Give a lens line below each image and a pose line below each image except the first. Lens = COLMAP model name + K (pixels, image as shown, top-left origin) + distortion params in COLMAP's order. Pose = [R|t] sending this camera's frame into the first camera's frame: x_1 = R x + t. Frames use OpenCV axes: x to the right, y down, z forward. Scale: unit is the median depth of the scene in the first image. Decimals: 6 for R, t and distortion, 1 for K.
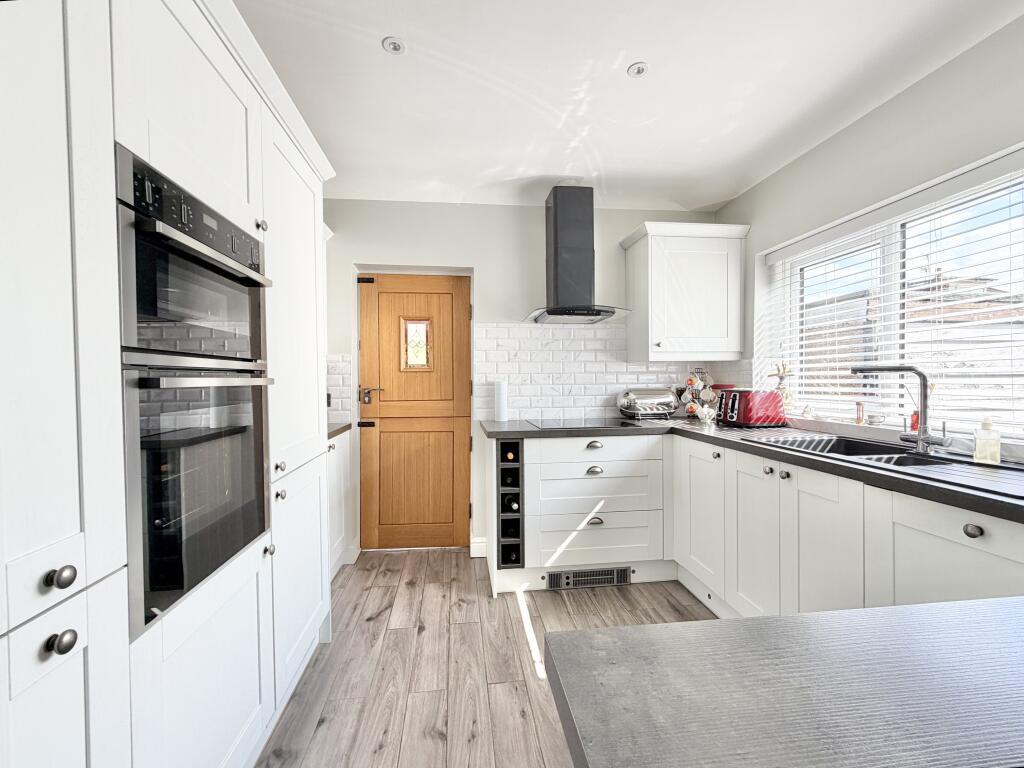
lens RADIAL K [[412.7, 0, 507.1], [0, 412.7, 382.6], [0, 0, 1]] dist [0.000036, 0.000018]
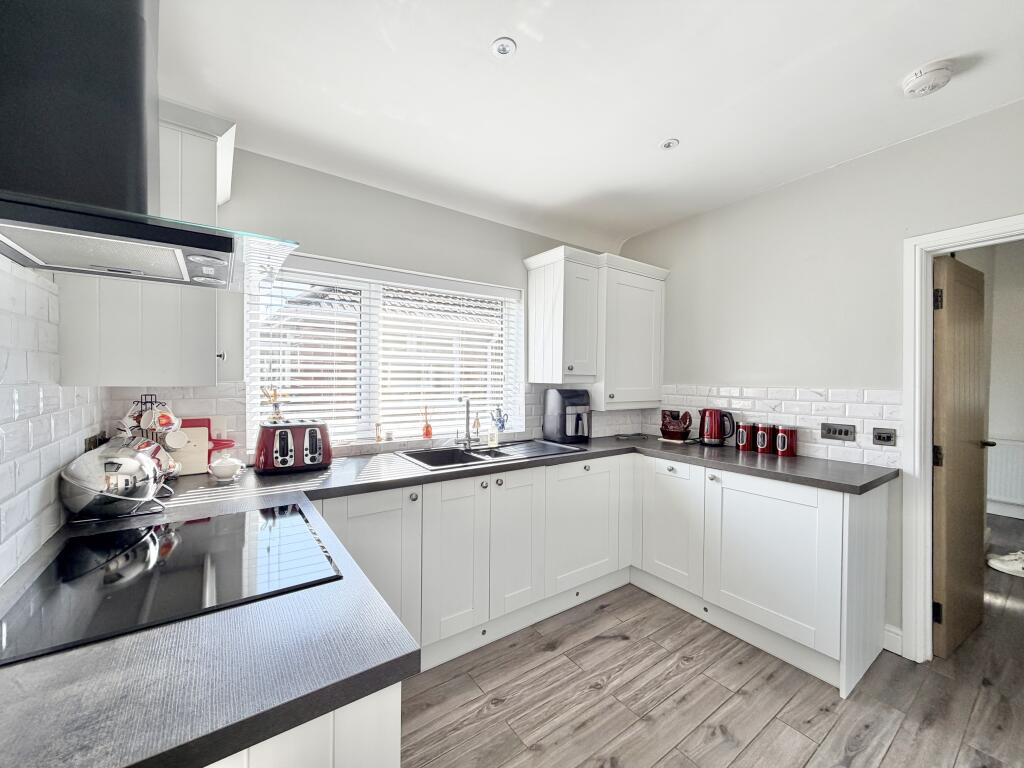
lens RADIAL K [[412.7, 0, 507.1], [0, 412.7, 382.6], [0, 0, 1]] dist [0.000036, 0.000018]
pose [[-0.482487, -0.004732, 0.875890, -0.327392], [0.003457, 0.999967, 0.007306, -0.068931], [-0.875896, 0.006553, -0.482455, 1.061986]]
